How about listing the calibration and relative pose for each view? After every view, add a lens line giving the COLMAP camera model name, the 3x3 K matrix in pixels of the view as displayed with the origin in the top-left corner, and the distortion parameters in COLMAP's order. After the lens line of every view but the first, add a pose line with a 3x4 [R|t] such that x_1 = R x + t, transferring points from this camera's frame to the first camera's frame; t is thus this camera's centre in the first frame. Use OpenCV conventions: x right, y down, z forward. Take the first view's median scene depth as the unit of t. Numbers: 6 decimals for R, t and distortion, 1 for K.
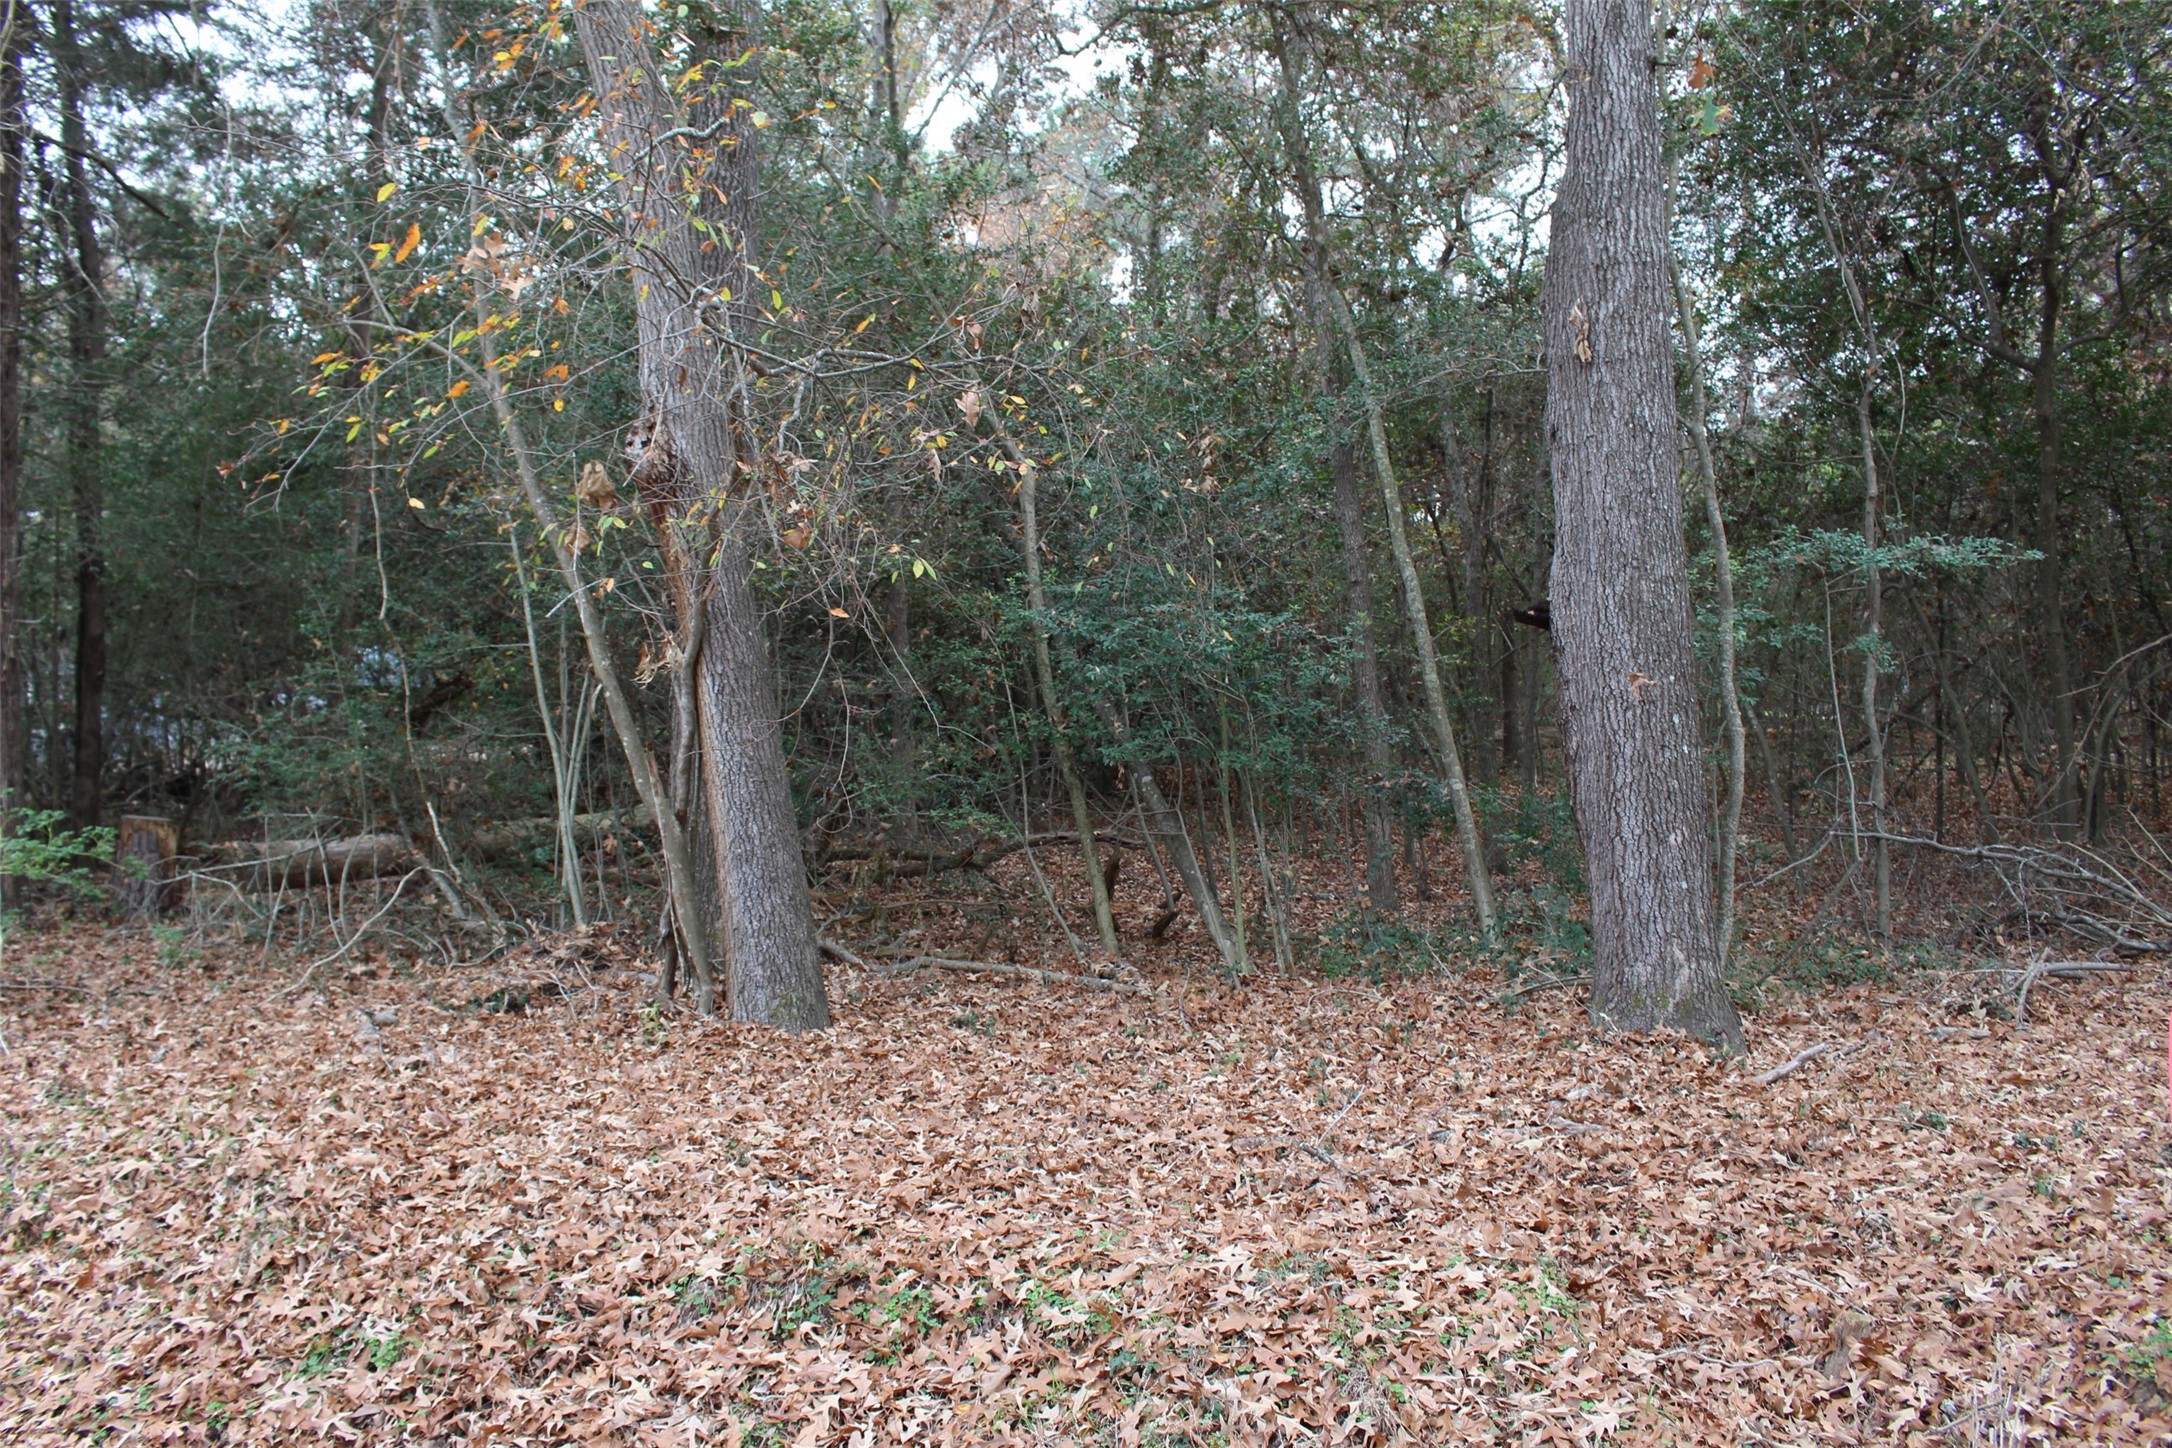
lens RADIAL K [[1800.6, 0, 1053.8], [0, 1800.6, 698.1], [0, 0, 1]] dist [-0.153419, 0.127058]
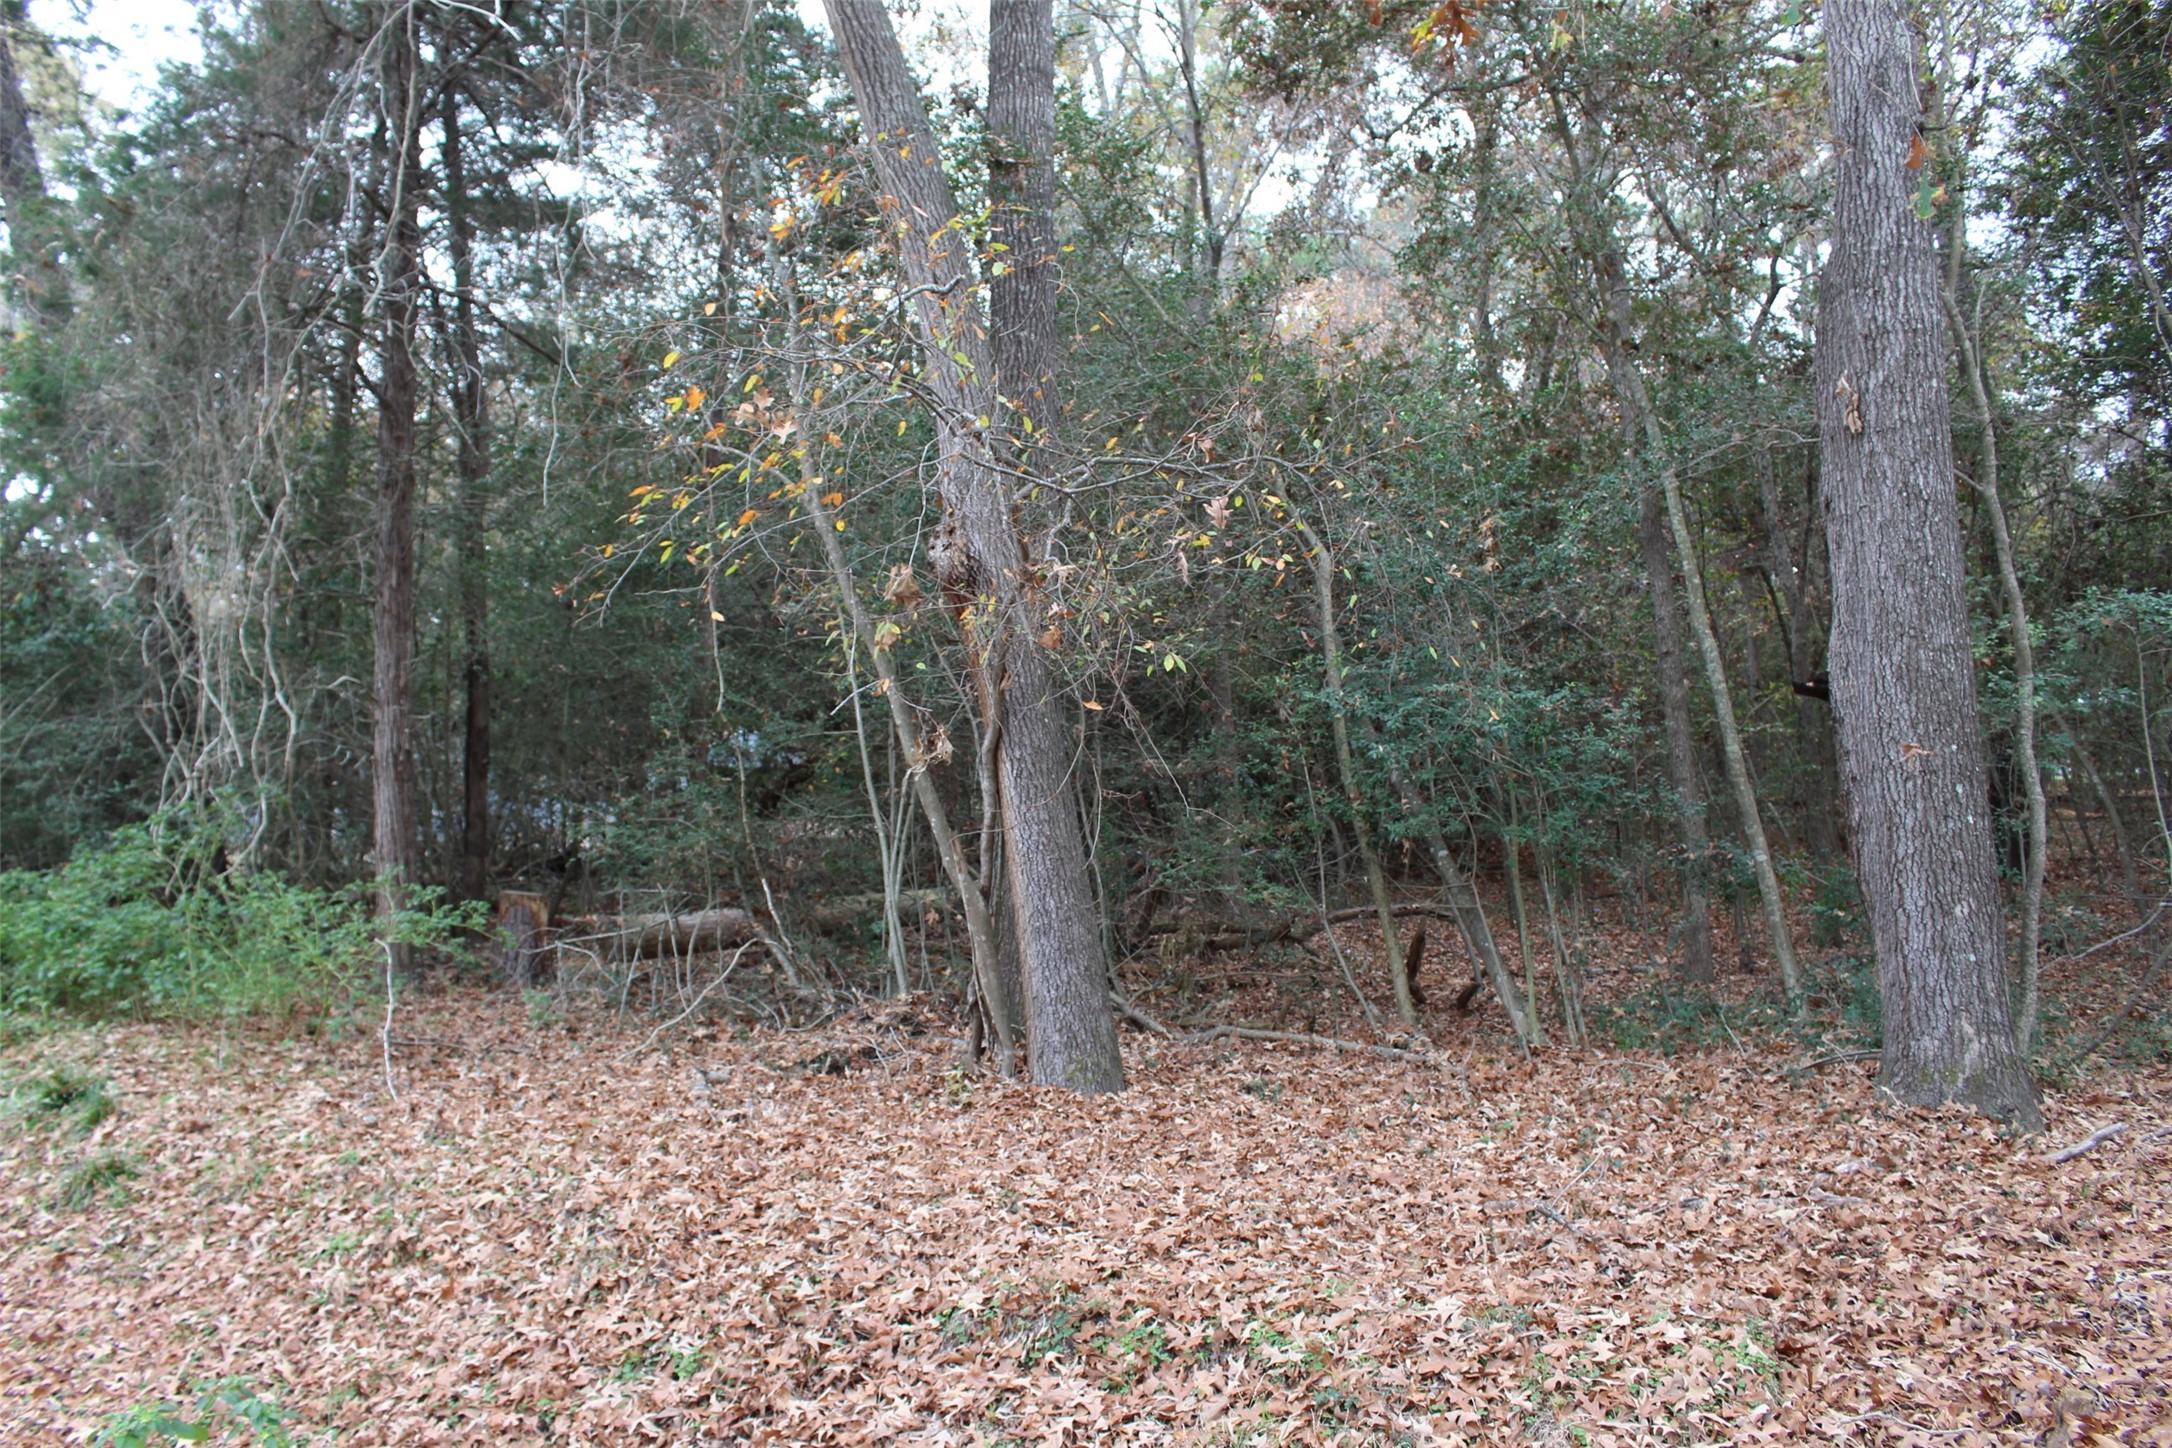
lens RADIAL K [[1800.6, 0, 1053.8], [0, 1800.6, 698.1], [0, 0, 1]] dist [-0.153419, 0.127058]
pose [[0.979776, -0.020994, -0.198992, 0.076224], [0.012848, 0.999029, -0.042138, -0.006256], [0.199683, 0.038729, 0.979095, -0.080271]]
